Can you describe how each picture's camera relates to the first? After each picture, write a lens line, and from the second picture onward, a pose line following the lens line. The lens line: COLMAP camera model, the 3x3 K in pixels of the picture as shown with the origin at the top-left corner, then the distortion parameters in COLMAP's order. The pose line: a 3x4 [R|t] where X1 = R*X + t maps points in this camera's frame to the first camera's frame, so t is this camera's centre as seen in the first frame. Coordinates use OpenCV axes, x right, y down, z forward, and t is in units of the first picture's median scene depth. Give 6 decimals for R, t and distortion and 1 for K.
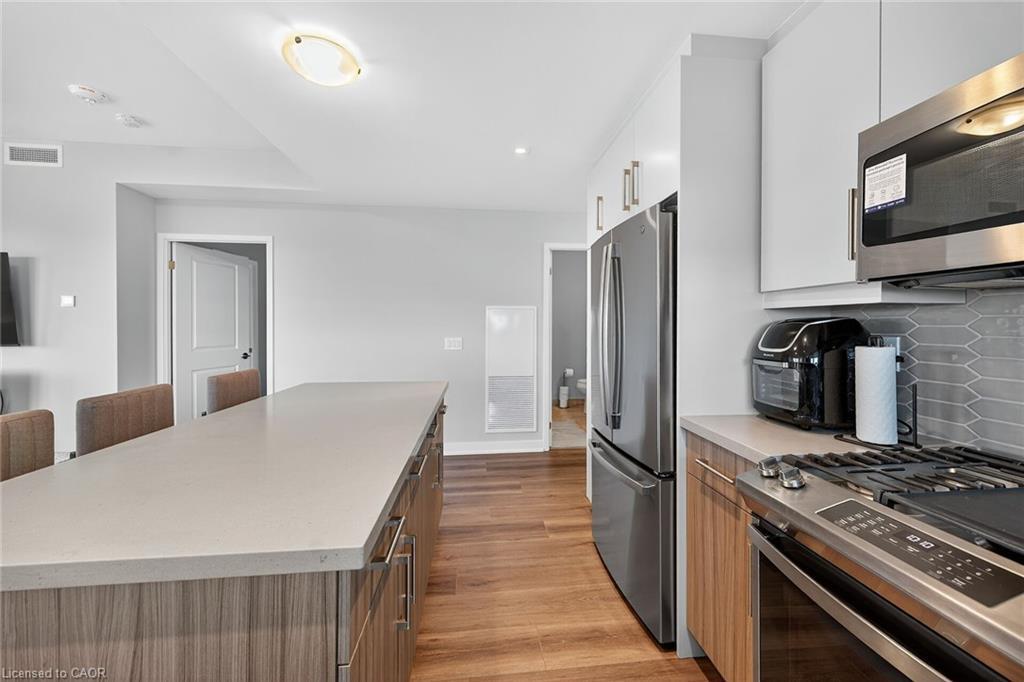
lens RADIAL K [[406.6, 0, 516.7], [0, 406.6, 327.4], [0, 0, 1]] dist [0.000625, 0.000155]
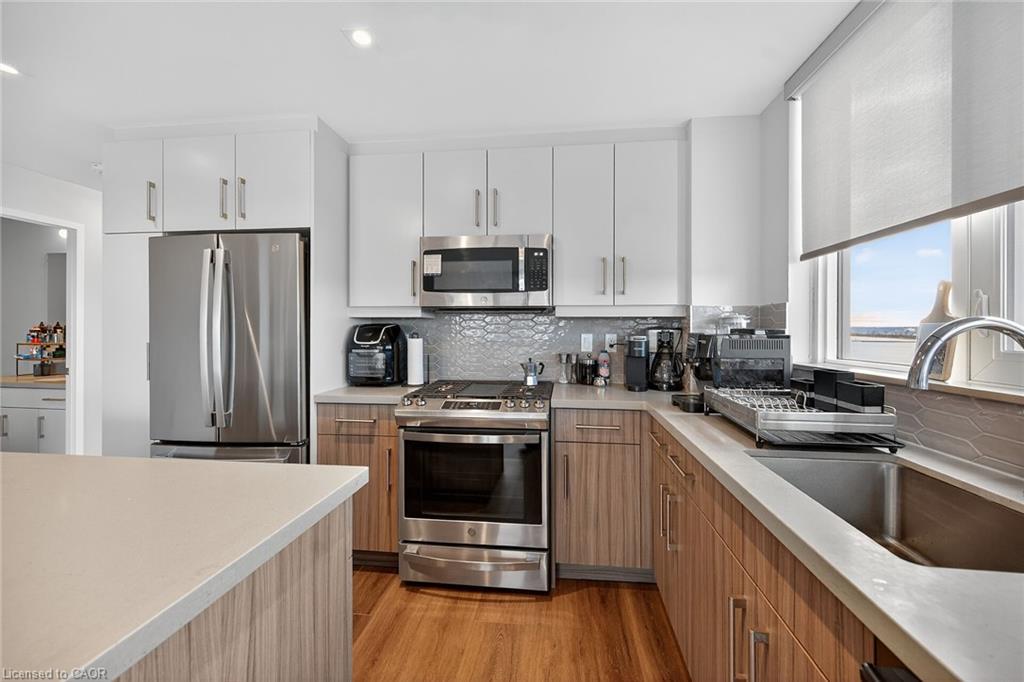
lens RADIAL K [[406.6, 0, 516.7], [0, 406.6, 327.4], [0, 0, 1]] dist [0.000625, 0.000155]
pose [[0.214584, 0.005823, 0.976688, -0.923164], [0.003421, 0.999972, -0.006713, 0.006479], [-0.976700, 0.004782, 0.214558, 0.053775]]
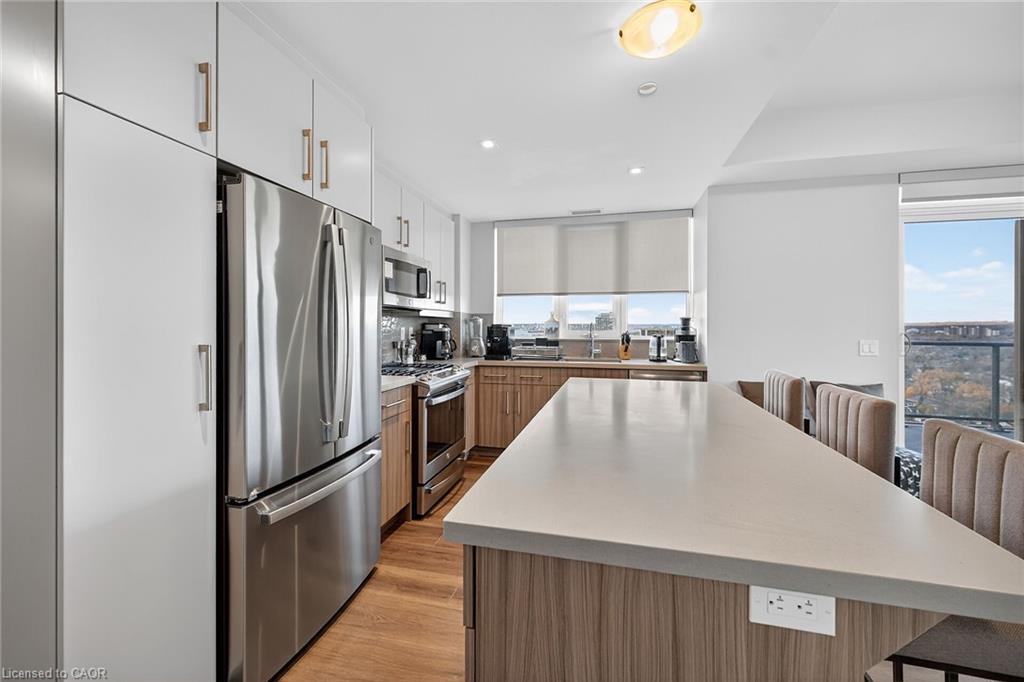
lens RADIAL K [[406.6, 0, 516.7], [0, 406.6, 327.4], [0, 0, 1]] dist [0.000625, 0.000155]
pose [[-0.941478, -0.005472, 0.337029, -0.625630], [-0.002933, 0.999963, 0.008041, 0.000450], [-0.337061, 0.006582, -0.941460, 2.536223]]
